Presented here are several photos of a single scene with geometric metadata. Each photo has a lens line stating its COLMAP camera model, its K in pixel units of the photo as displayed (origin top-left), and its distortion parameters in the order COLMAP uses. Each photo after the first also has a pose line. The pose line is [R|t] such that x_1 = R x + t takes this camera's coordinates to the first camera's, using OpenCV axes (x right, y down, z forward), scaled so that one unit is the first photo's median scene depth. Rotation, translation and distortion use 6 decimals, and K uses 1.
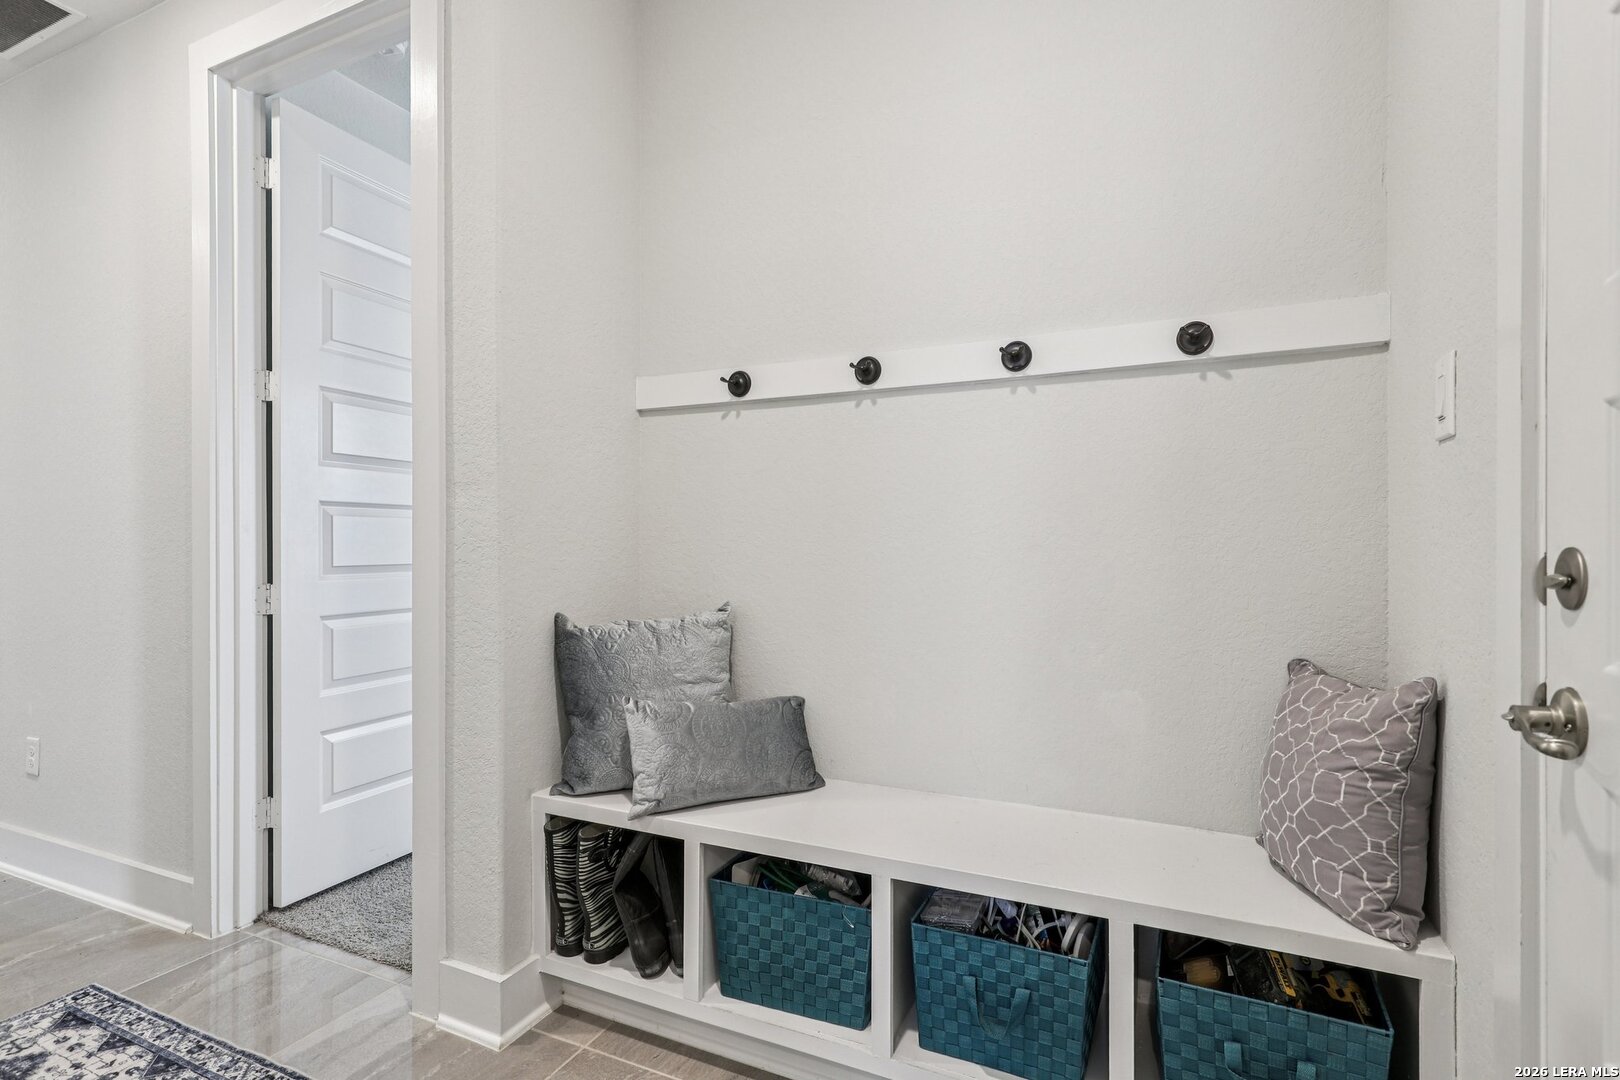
lens RADIAL K [[763.5, 0, 810.0], [0, 763.5, 540.0], [0, 0, 1]] dist [-0.001828, -0.000188]
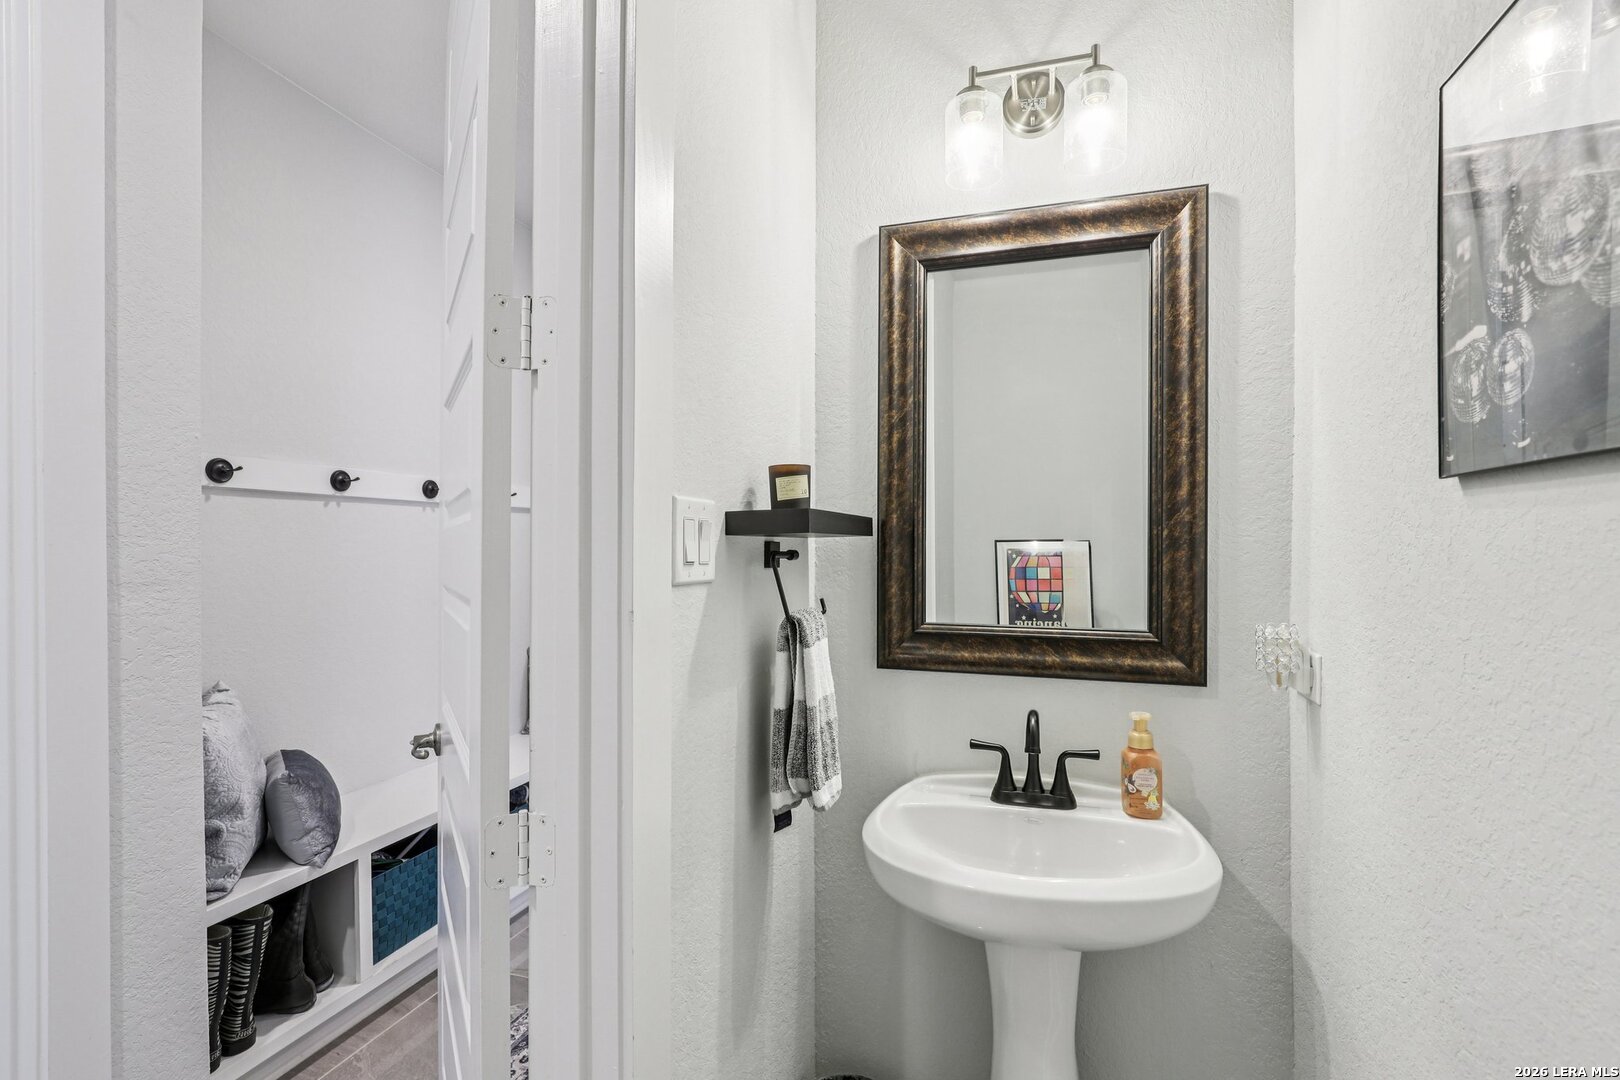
lens RADIAL K [[748.7, 0, 810.0], [0, 748.7, 540.0], [0, 0, 1]] dist [0.001014, 0.000207]
pose [[-0.114597, 0.006101, 0.993393, -1.348270], [0.001509, 0.999981, -0.005967, -0.116228], [-0.993411, 0.000816, -0.114604, 0.360134]]
